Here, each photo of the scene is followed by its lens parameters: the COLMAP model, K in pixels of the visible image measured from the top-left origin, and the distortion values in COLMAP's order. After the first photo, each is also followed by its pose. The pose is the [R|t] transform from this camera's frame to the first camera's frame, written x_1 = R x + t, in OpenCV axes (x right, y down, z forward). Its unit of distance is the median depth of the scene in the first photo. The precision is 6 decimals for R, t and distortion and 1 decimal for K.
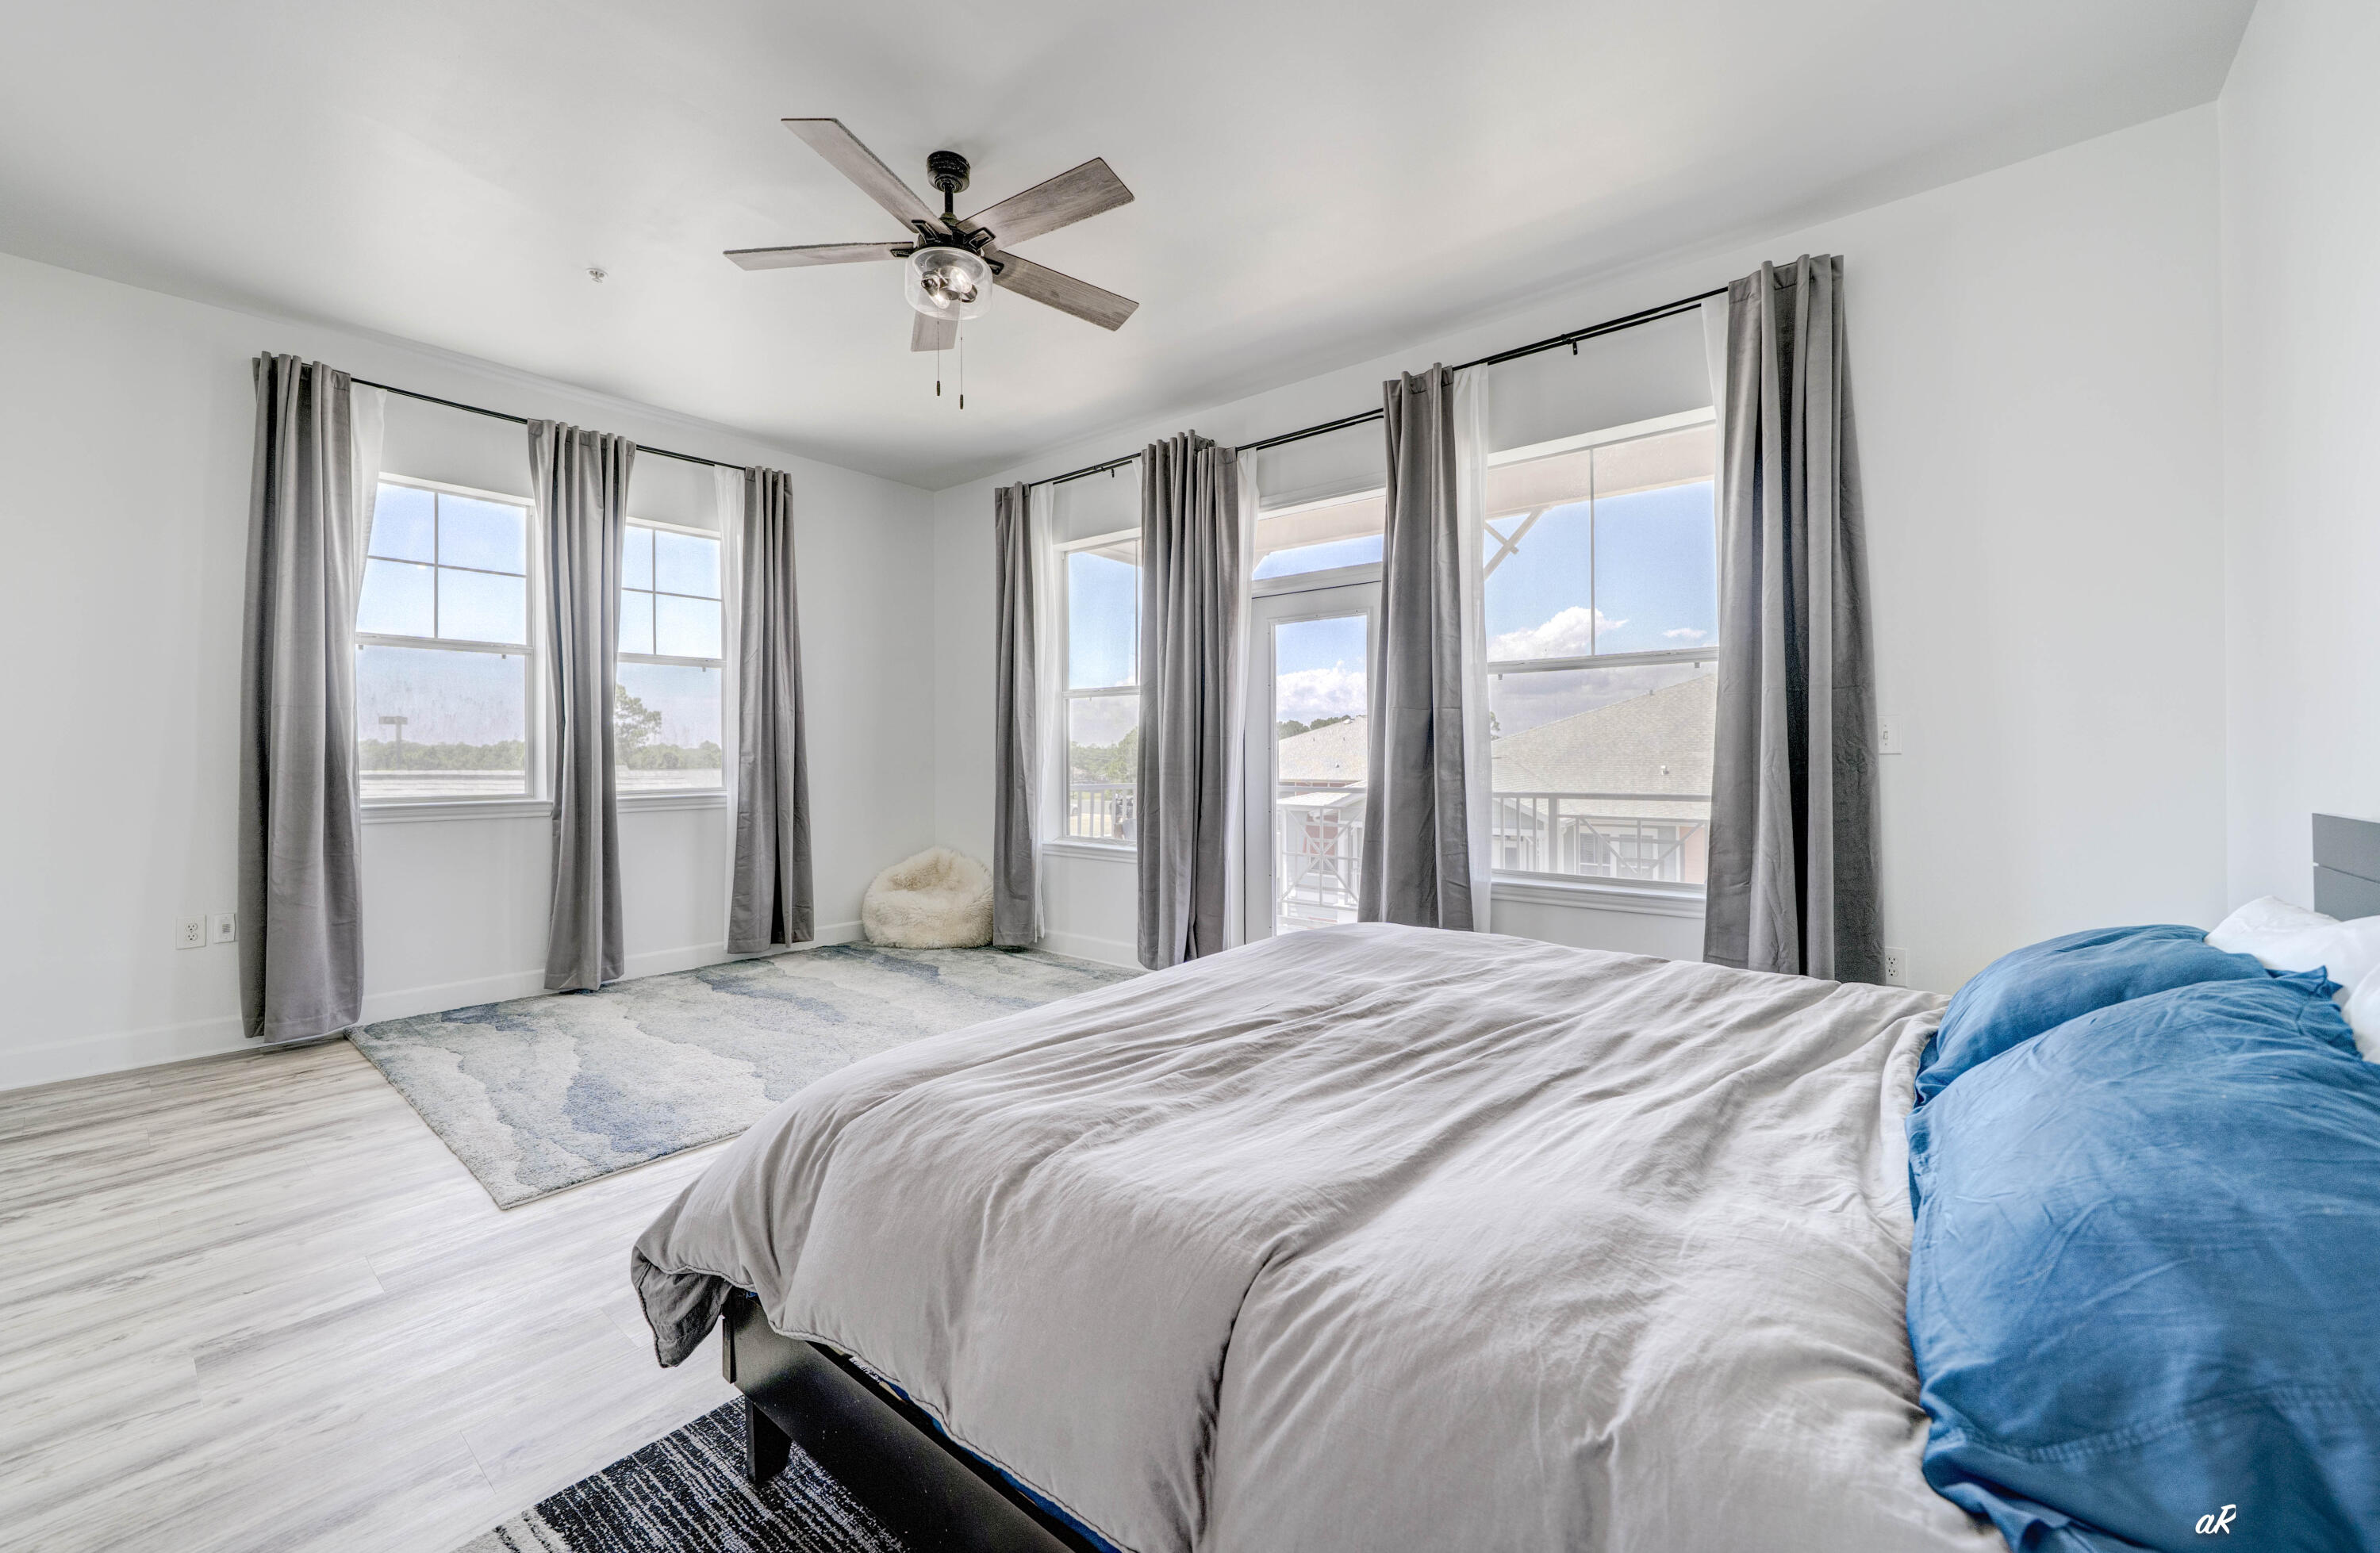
lens RADIAL K [[929.6, 0, 1190.0], [0, 929.6, 776.5], [0, 0, 1]] dist [-0.000121, -0.000042]
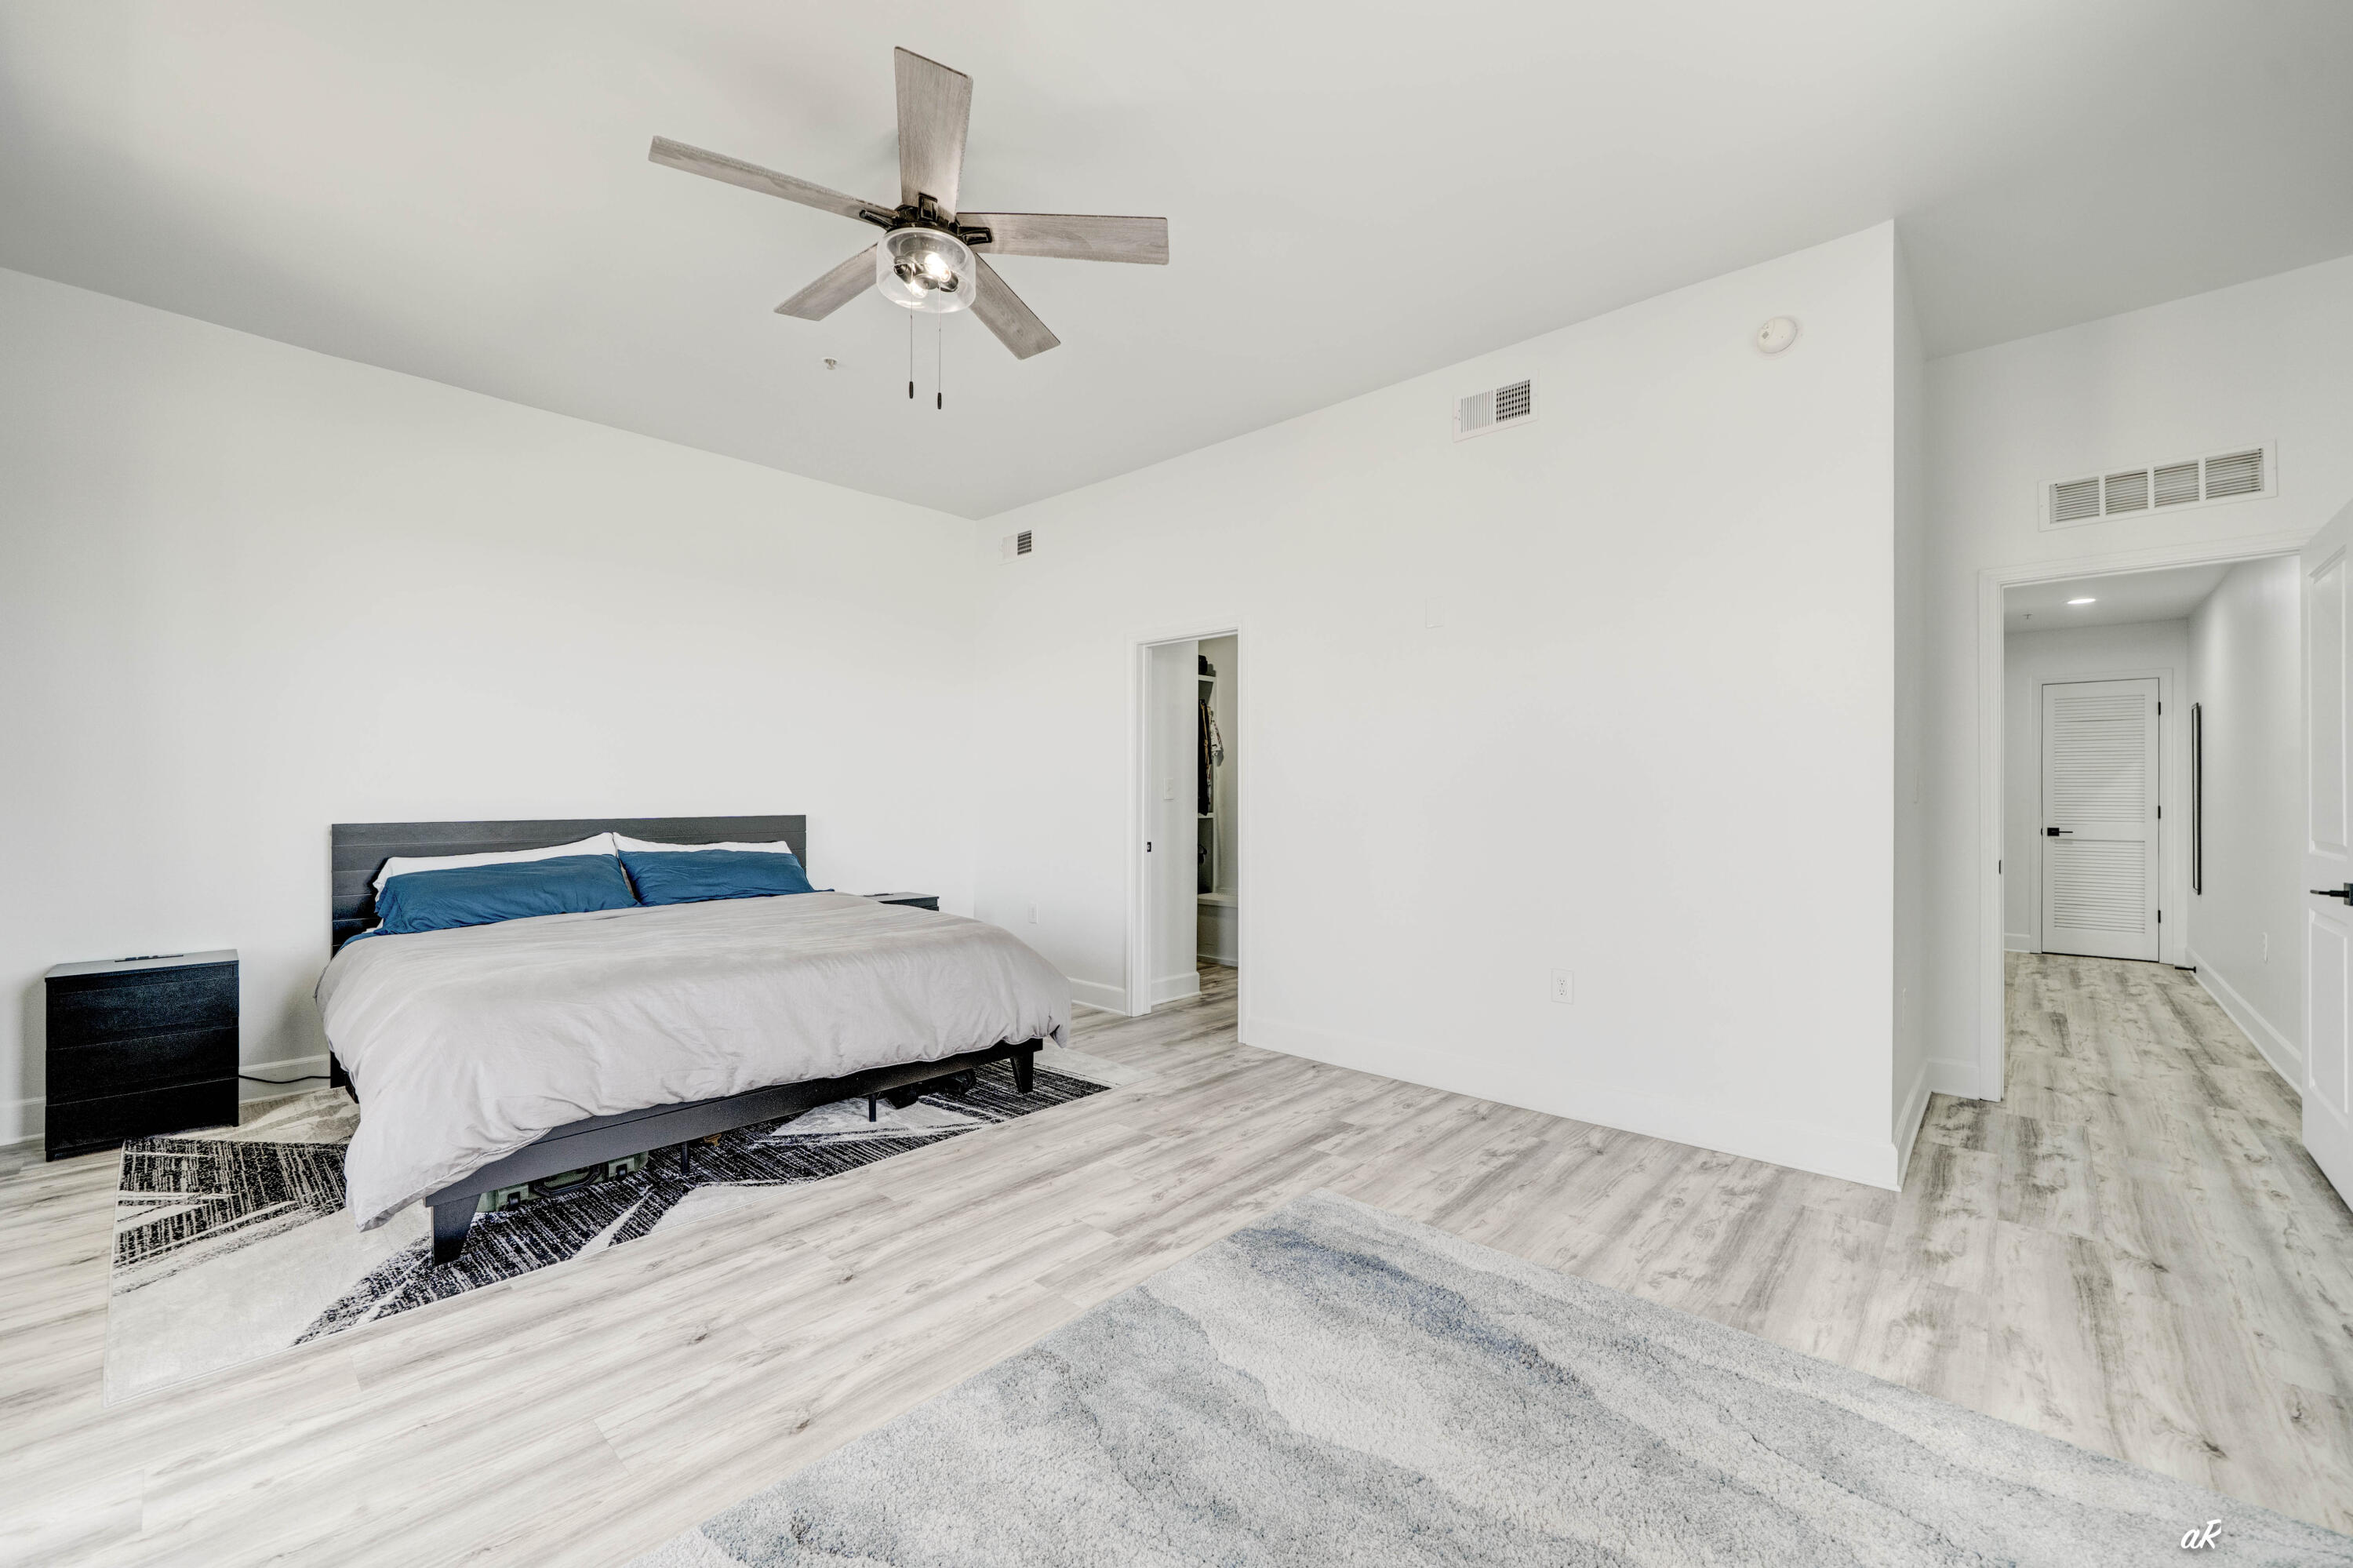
lens RADIAL K [[928.2, 0, 1176.5], [0, 928.2, 784.0], [0, 0, 1]] dist [-0.000030, -0.000002]
pose [[-0.997986, 0.003487, 0.063334, -0.699866], [0.003698, 0.999988, 0.003210, -0.040040], [-0.063322, 0.003437, -0.997987, 2.359957]]
